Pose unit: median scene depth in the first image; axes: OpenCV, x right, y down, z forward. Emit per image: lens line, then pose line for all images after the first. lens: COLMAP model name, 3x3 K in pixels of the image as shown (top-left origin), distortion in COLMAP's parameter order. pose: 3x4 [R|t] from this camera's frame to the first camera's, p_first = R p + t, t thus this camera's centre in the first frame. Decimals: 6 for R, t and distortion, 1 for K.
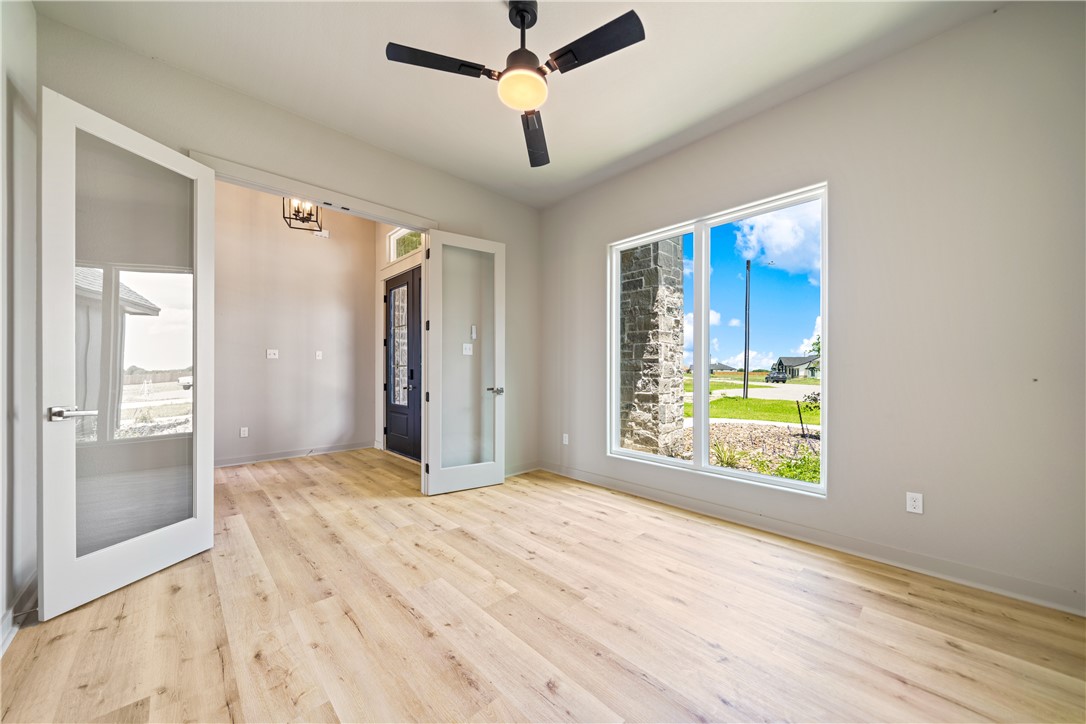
lens RADIAL K [[383.8, 0, 539.9], [0, 383.8, 366.8], [0, 0, 1]] dist [-0.003218, -0.000145]
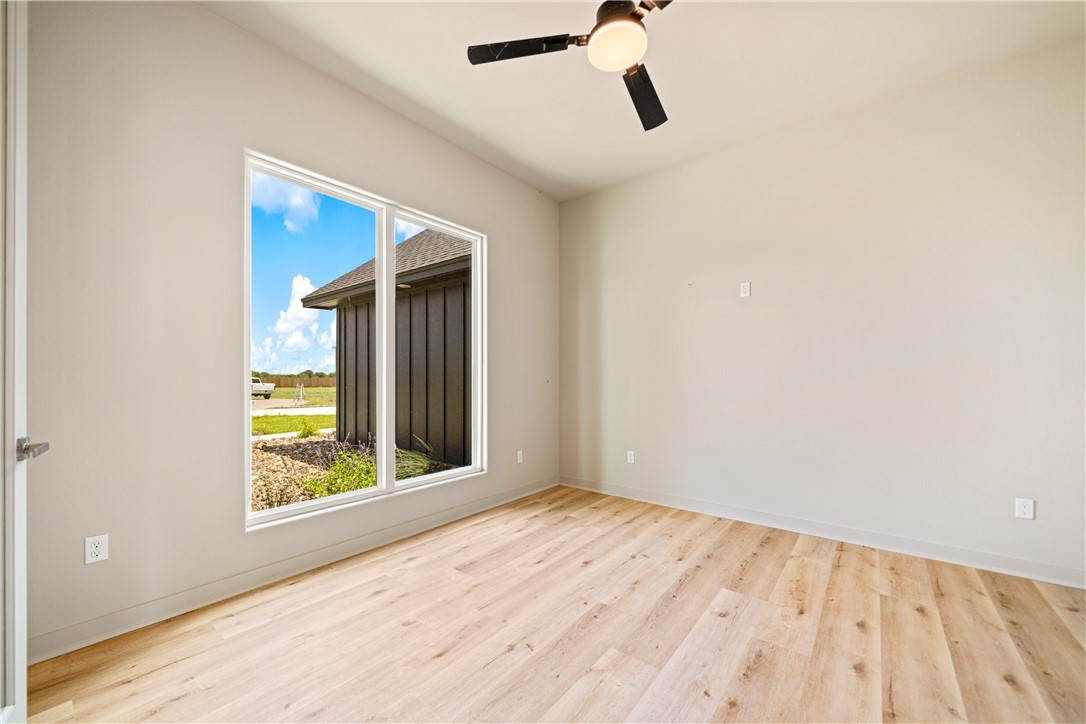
lens RADIAL K [[422.3, 0, 548.7], [0, 422.3, 370.8], [0, 0, 1]] dist [-0.001286, -0.000103]
pose [[-0.151298, 0.011679, 0.988419, -0.718454], [-0.009591, 0.999866, -0.013282, 0.007338], [-0.988442, -0.011490, -0.151166, 0.983766]]
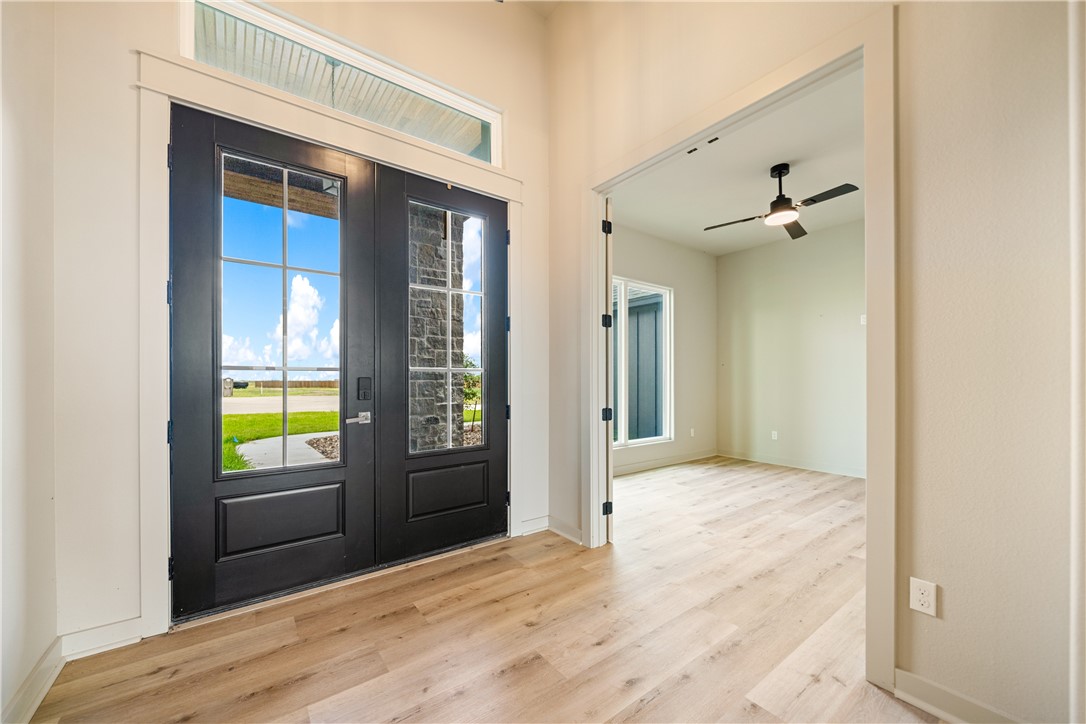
lens RADIAL K [[422.3, 0, 538.0], [0, 422.3, 375.1], [0, 0, 1]] dist [-0.001286, -0.000103]
pose [[0.114307, 0.007293, 0.993419, -1.571000], [-0.009276, 0.999937, -0.006274, 0.008190], [-0.993402, -0.008498, 0.114367, 1.428441]]
